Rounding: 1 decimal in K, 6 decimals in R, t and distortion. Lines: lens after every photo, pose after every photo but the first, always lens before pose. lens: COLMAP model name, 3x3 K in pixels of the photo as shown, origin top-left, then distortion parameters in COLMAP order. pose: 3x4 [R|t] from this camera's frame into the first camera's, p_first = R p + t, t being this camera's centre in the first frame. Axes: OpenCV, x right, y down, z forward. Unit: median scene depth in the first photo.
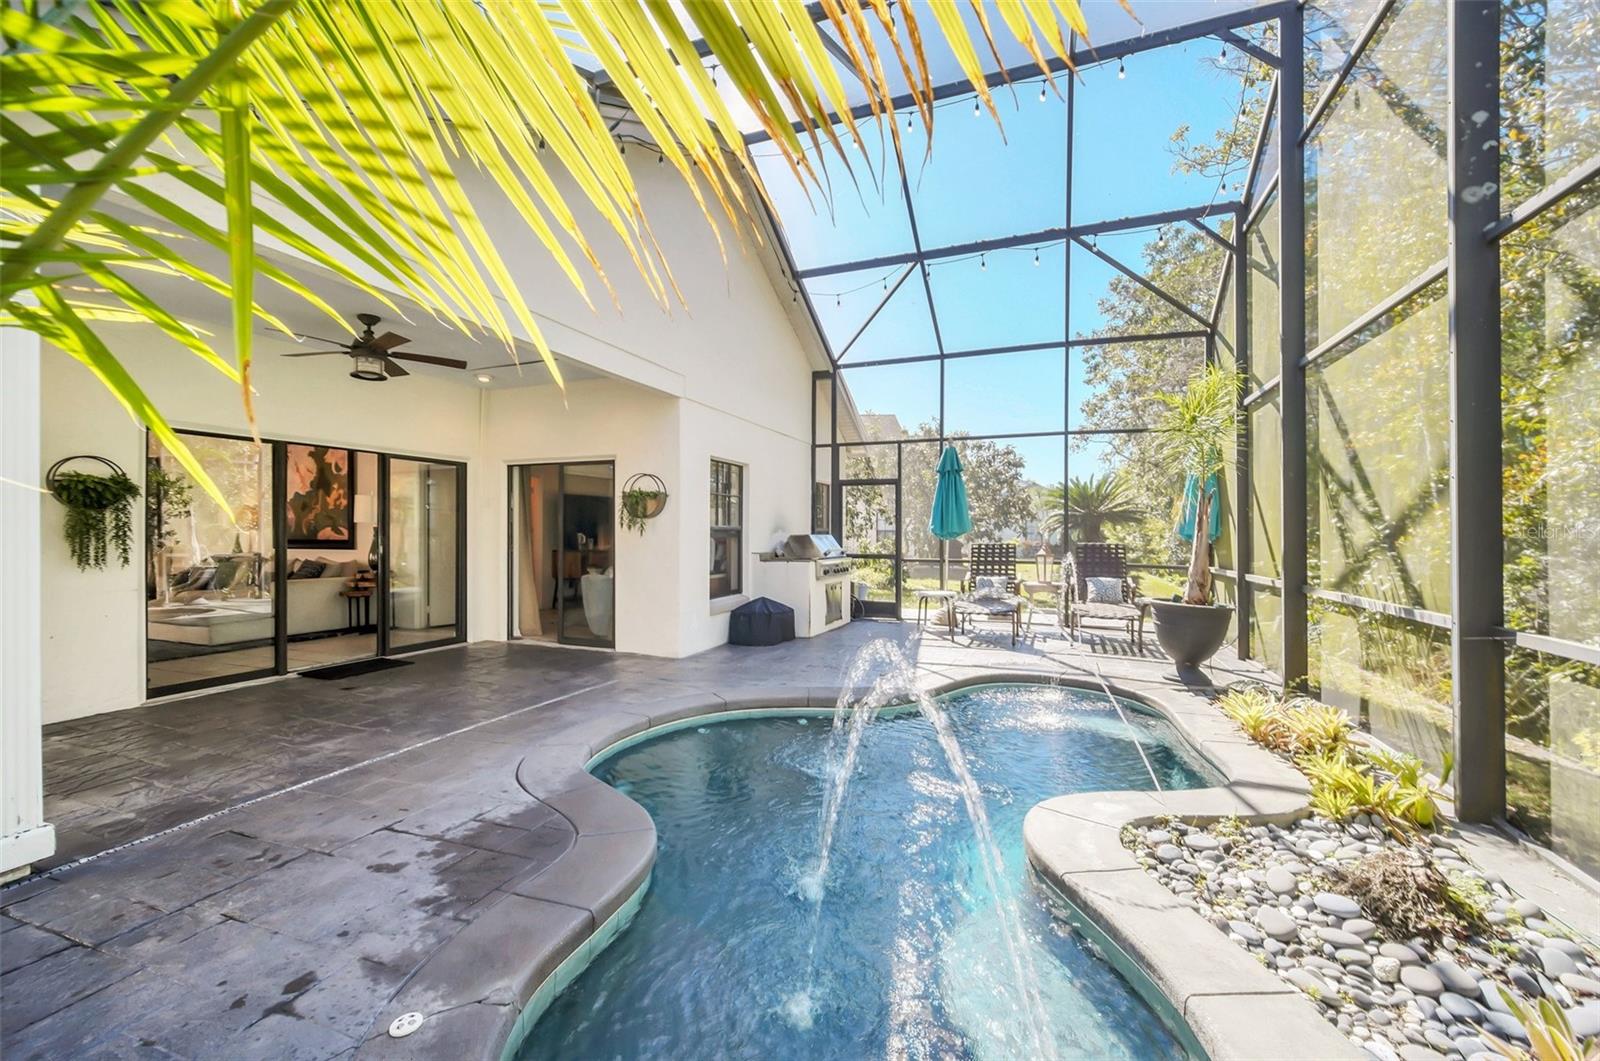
lens RADIAL K [[646.1, 0, 788.7], [0, 646.1, 530.5], [0, 0, 1]] dist [0.000355, -0.000131]
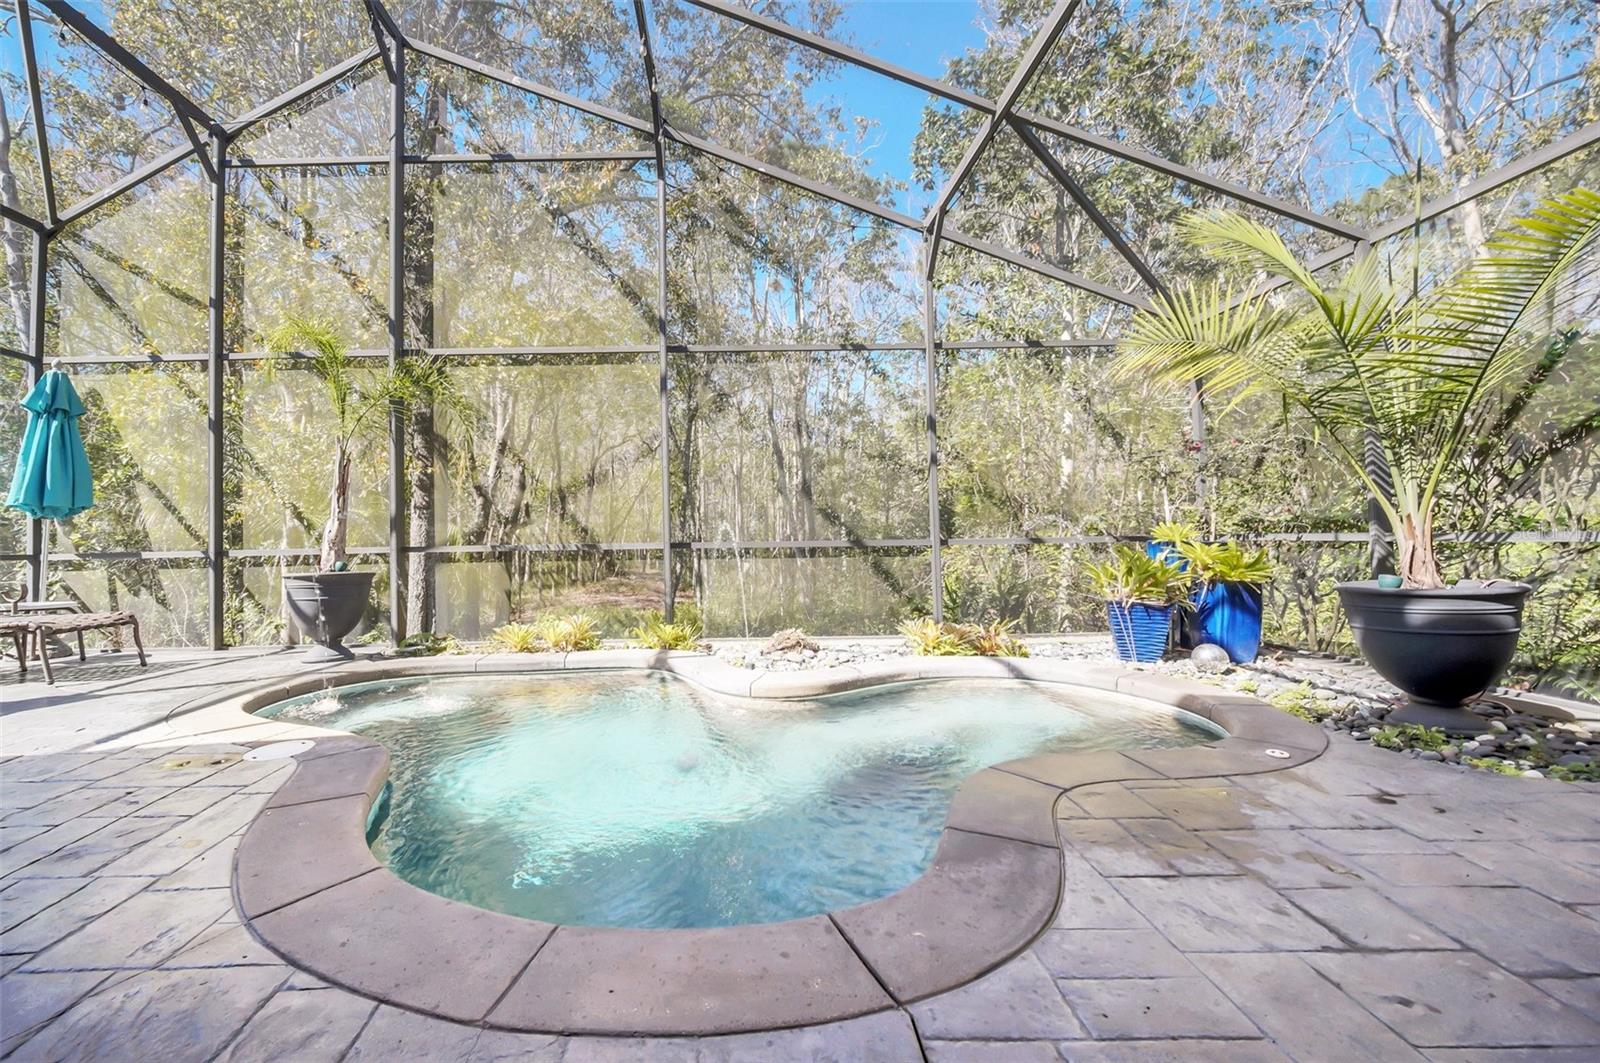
lens RADIAL K [[662.8, 0, 730.3], [0, 662.8, 520.8], [0, 0, 1]] dist [-0.002483, 0.000246]
pose [[-0.381347, 0.024490, 0.924107, -0.549602], [0.014331, 0.999686, -0.020579, 0.077489], [-0.924321, 0.005395, -0.381578, 0.984270]]
